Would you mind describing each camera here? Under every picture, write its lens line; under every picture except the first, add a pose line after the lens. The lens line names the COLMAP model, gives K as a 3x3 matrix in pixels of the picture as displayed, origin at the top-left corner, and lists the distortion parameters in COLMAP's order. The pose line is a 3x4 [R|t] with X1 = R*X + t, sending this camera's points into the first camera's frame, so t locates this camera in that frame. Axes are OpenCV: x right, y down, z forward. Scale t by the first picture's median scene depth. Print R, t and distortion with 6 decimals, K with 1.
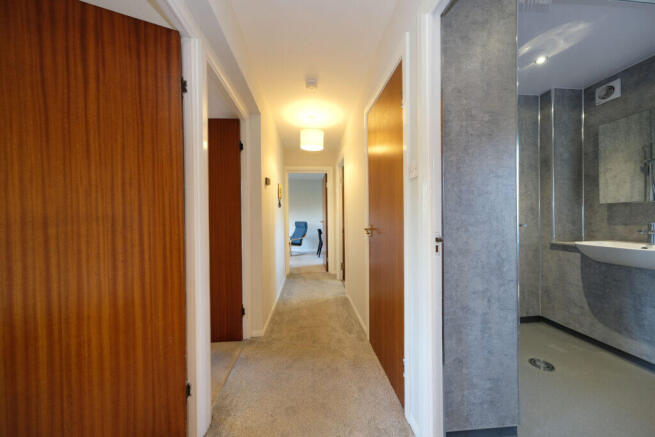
lens RADIAL K [[229.5, 0, 315.6], [0, 229.5, 219.2], [0, 0, 1]] dist [0.002207, 0.000944]
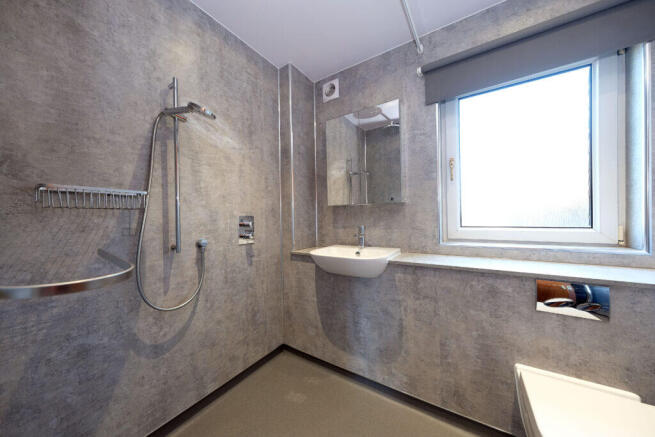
lens RADIAL K [[229.5, 0, 326.2], [0, 229.5, 218.5], [0, 0, 1]] dist [0.002207, 0.000944]
pose [[0.622606, 0.000486, 0.782535, 0.481009], [0.013355, 0.999848, -0.011247, -0.005119], [-0.782421, 0.017453, 0.622505, 0.410558]]
